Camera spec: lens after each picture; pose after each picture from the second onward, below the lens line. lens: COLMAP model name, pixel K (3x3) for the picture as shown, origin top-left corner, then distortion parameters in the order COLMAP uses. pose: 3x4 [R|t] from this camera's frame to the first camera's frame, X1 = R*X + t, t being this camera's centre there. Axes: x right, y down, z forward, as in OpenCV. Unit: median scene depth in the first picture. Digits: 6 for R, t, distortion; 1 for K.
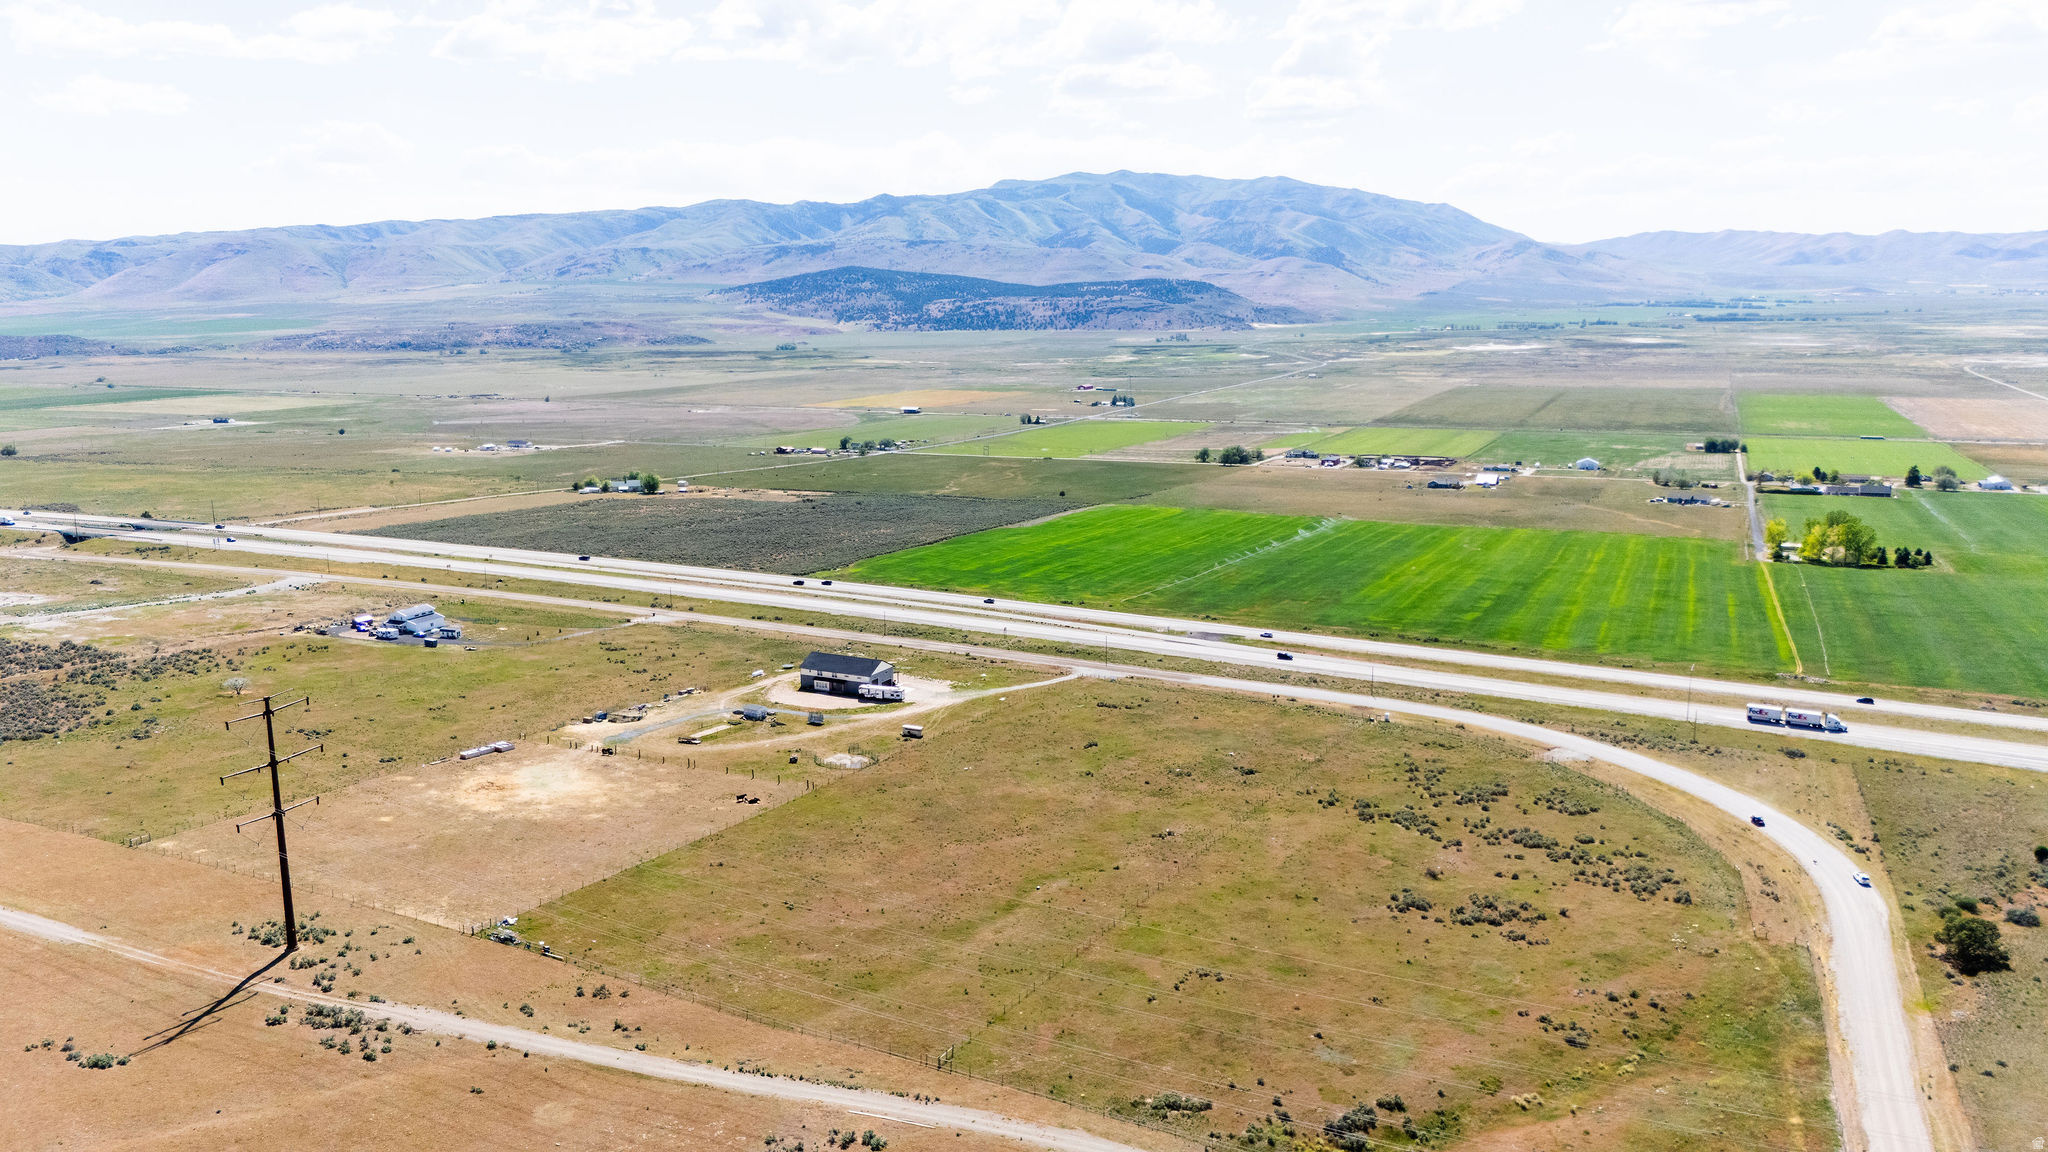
lens RADIAL K [[1502.7, 0, 1027.2], [0, 1502.7, 582.8], [0, 0, 1]] dist [0.081241, -0.086150]
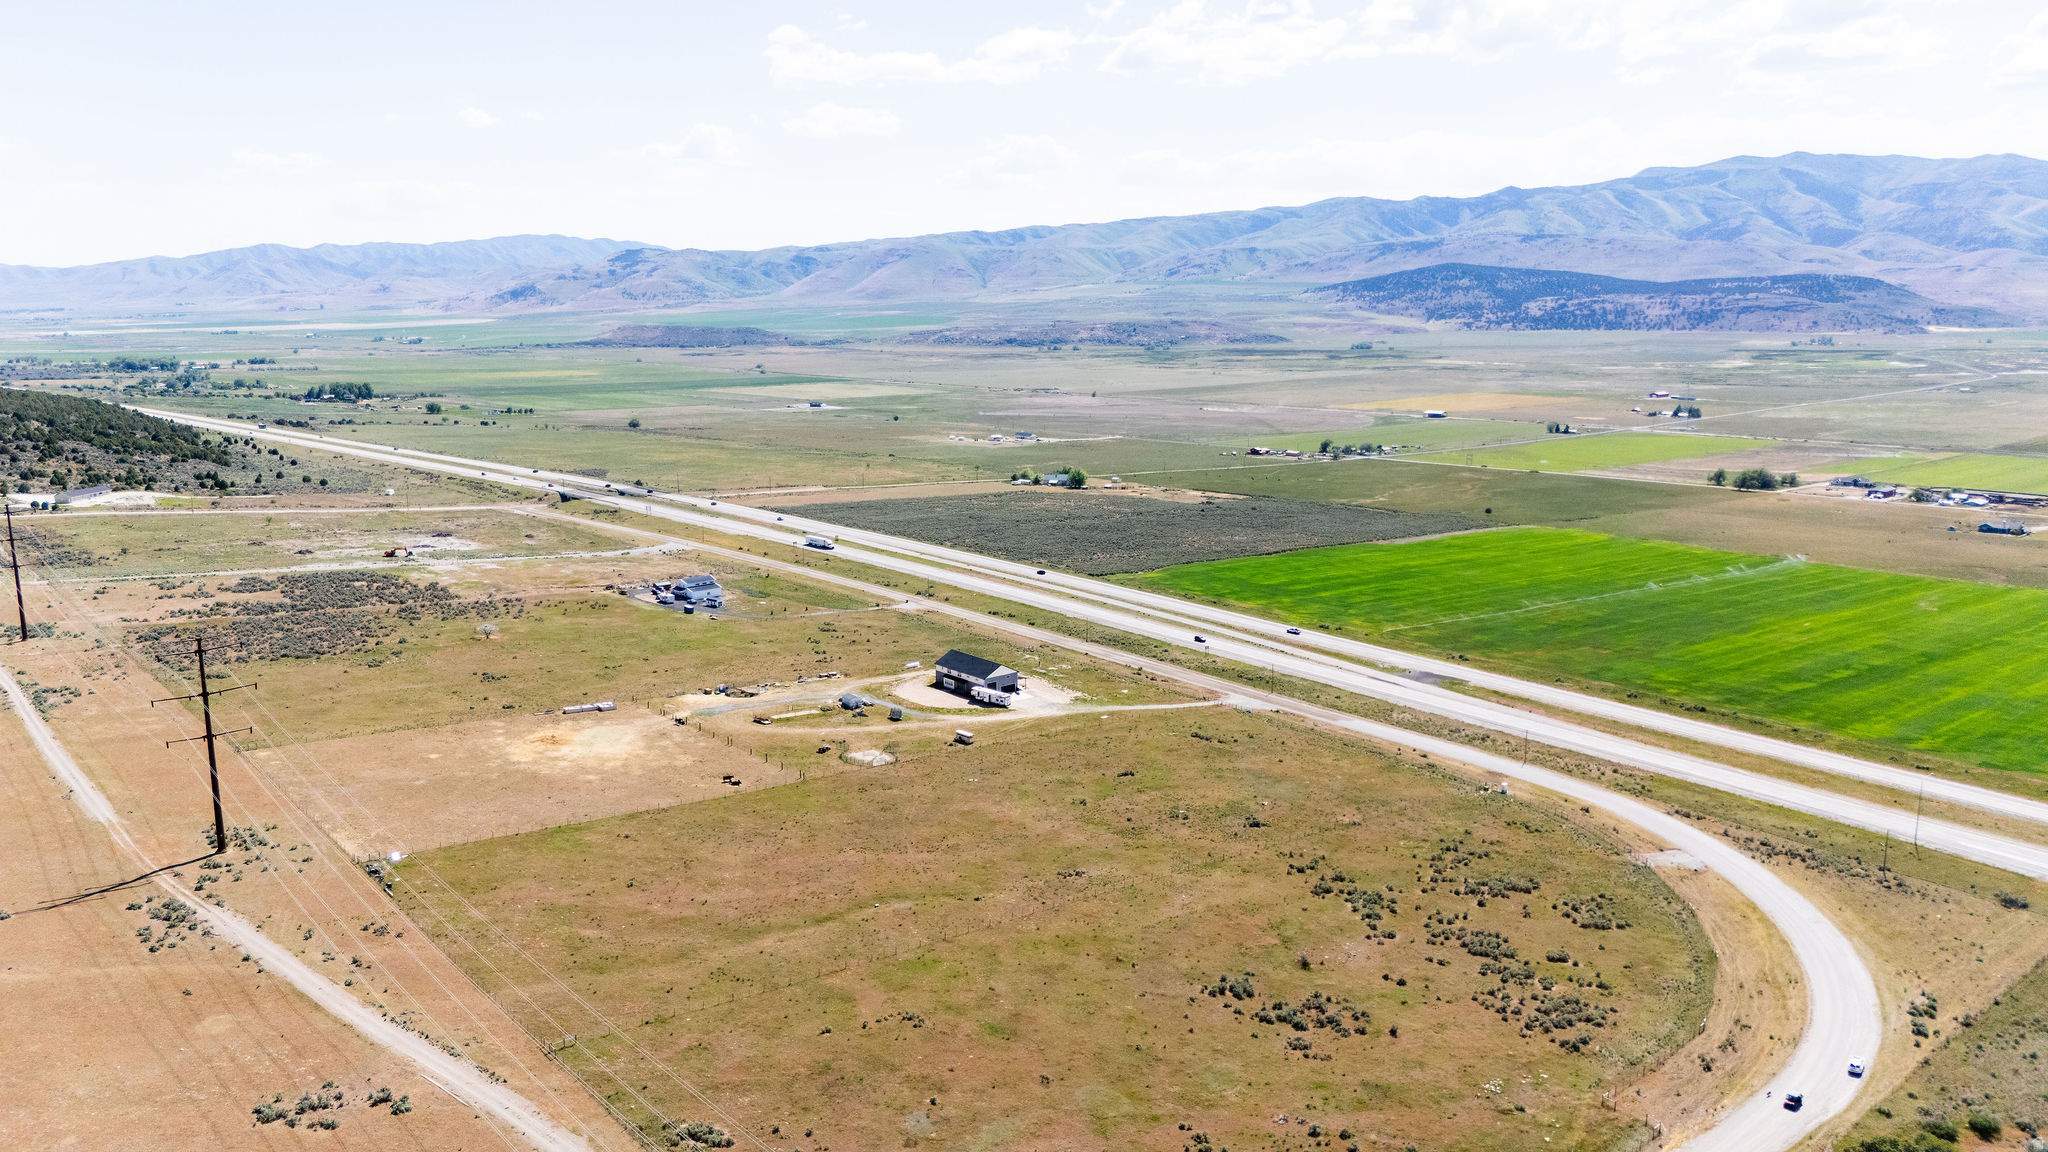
lens RADIAL K [[1502.7, 0, 1027.2], [0, 1502.7, 582.8], [0, 0, 1]] dist [0.081241, -0.086150]
pose [[0.919825, 0.079482, -0.384192, 0.094056], [-0.078959, 0.996730, 0.017163, -0.006830], [0.384300, 0.014548, 0.923093, 0.024417]]
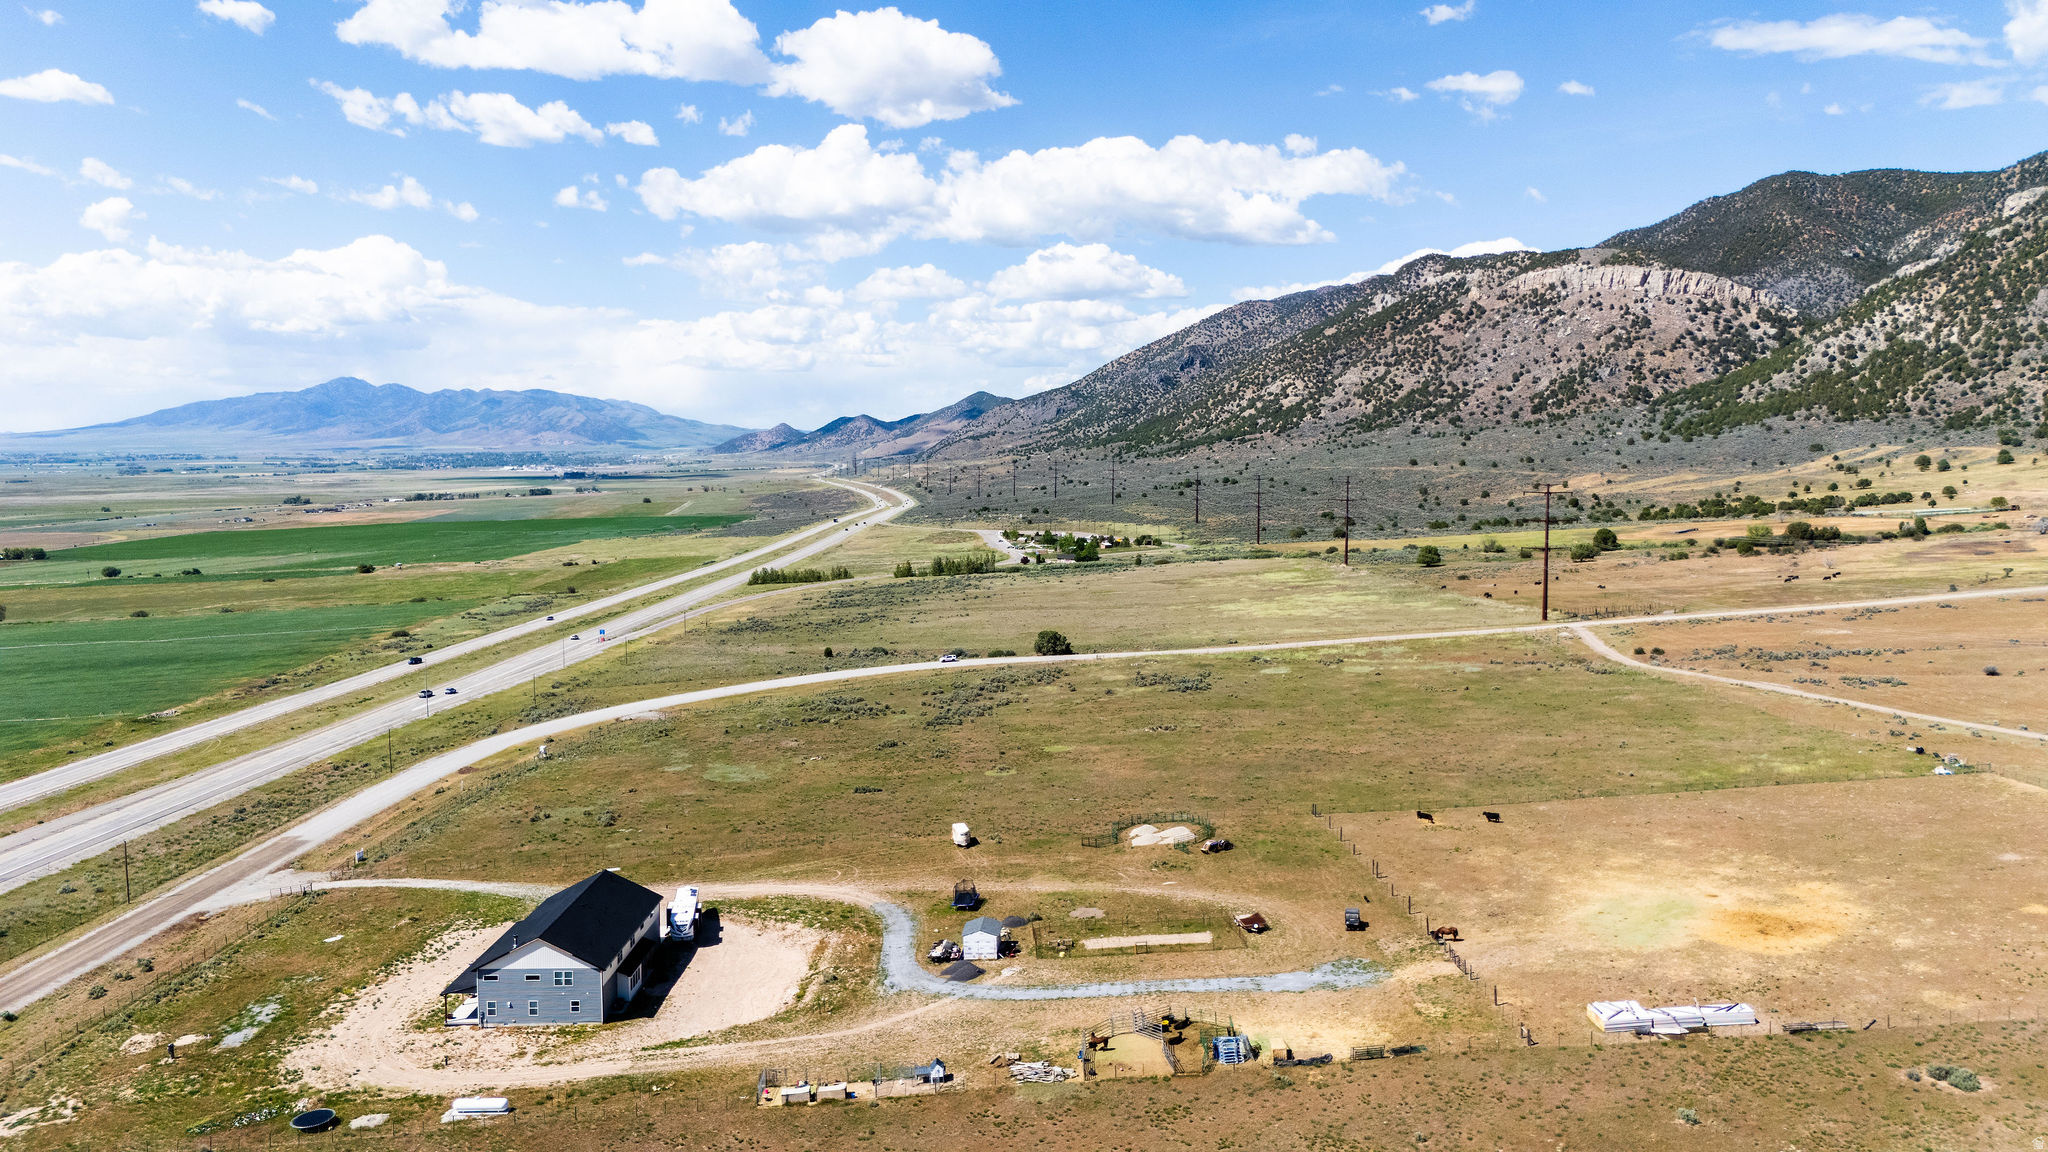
lens RADIAL K [[1502.7, 0, 1027.2], [0, 1502.7, 582.8], [0, 0, 1]] dist [0.081241, -0.086150]
pose [[-0.470857, -0.065061, 0.879807, -0.157665], [0.181648, 0.968758, 0.168854, -0.022217], [-0.863306, 0.239322, -0.444328, 0.333361]]
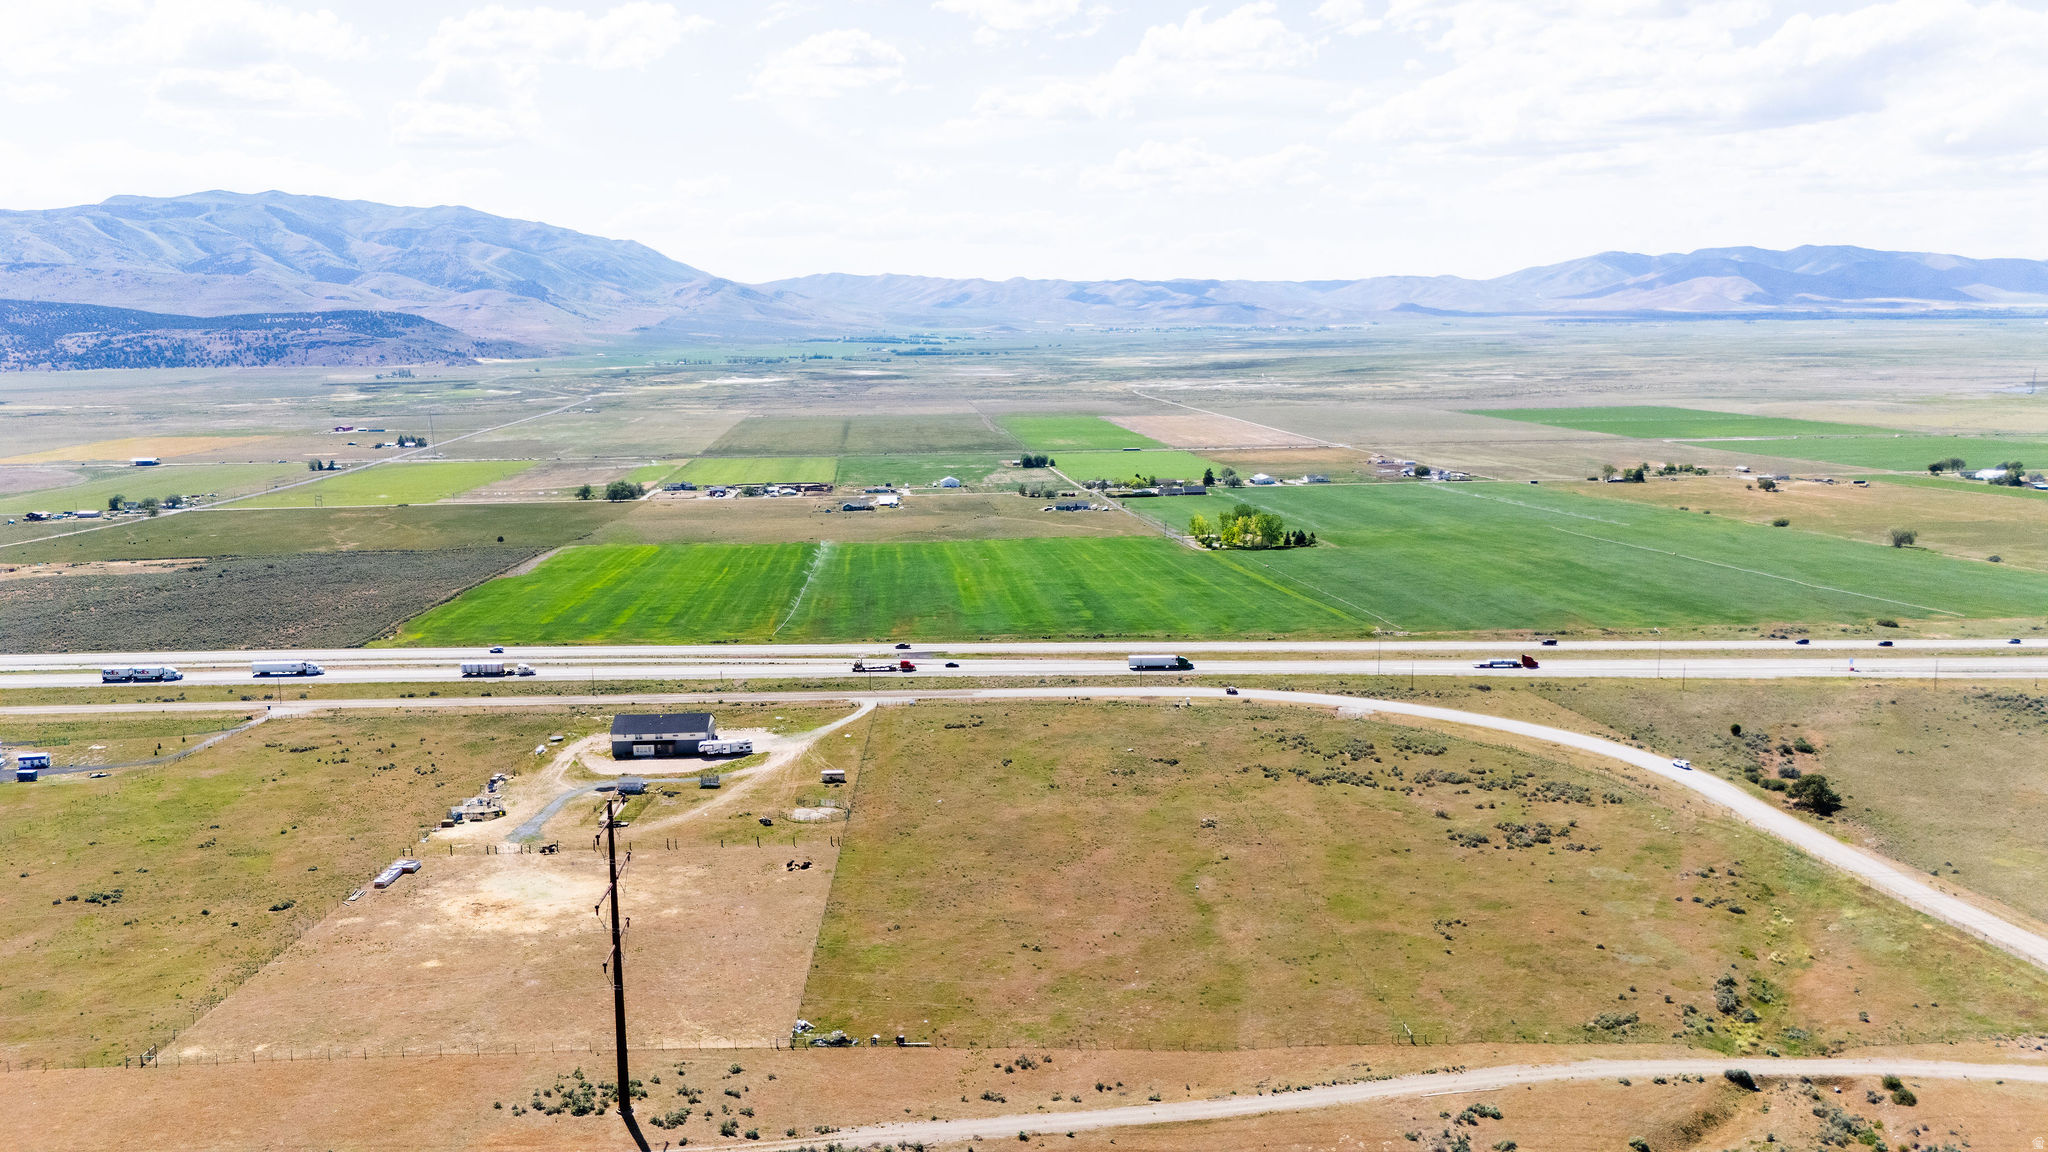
lens RADIAL K [[1502.7, 0, 1027.2], [0, 1502.7, 582.8], [0, 0, 1]] dist [0.081241, -0.086150]
pose [[0.866813, -0.086560, 0.491063, -0.116996], [0.097832, 0.995199, 0.002734, -0.003369], [-0.488942, 0.045671, 0.871120, 0.032198]]
